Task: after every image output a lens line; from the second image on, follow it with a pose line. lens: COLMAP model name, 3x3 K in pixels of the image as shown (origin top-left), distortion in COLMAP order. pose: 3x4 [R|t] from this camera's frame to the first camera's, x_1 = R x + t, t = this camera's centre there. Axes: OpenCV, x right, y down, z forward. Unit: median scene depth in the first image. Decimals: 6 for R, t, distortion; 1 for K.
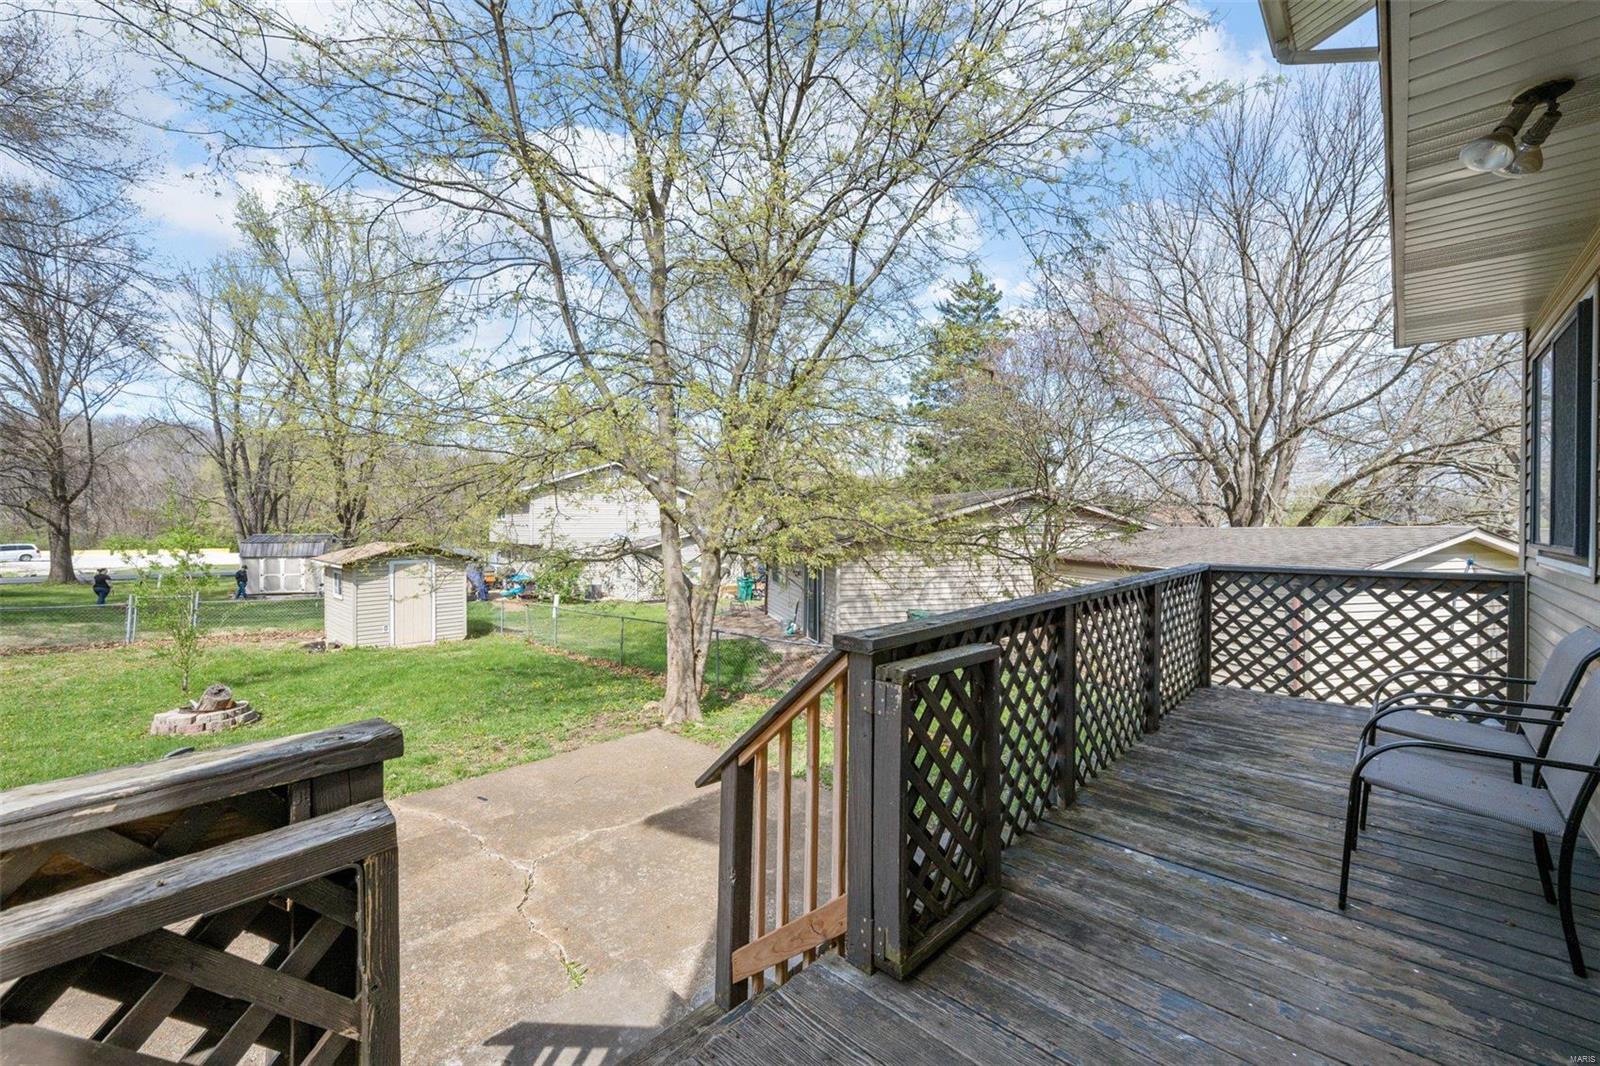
lens RADIAL K [[636.0, 0, 802.2], [0, 636.0, 526.5], [0, 0, 1]] dist [-0.001748, -0.000106]
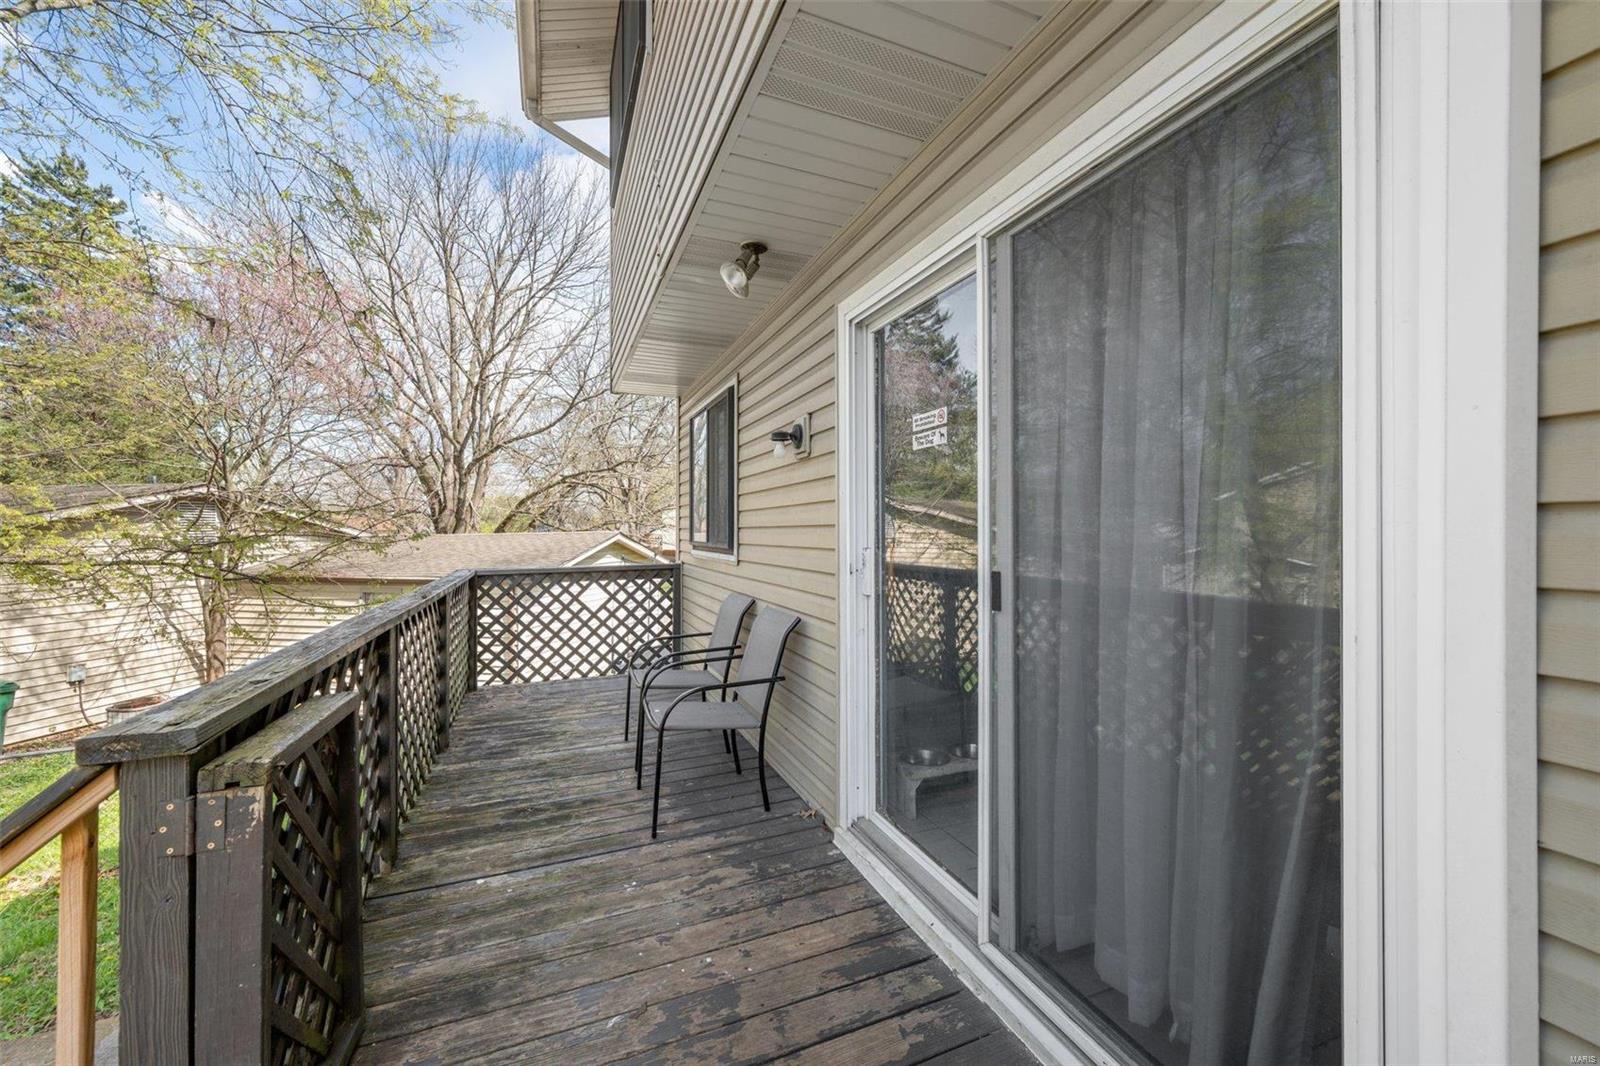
lens RADIAL K [[636.0, 0, 814.4], [0, 636.0, 530.8], [0, 0, 1]] dist [-0.001748, -0.000106]
pose [[0.410328, -0.005673, 0.911921, -0.072018], [0.010748, 0.999941, 0.001385, 0.001598], [-0.911875, 0.009233, 0.410364, 0.093824]]
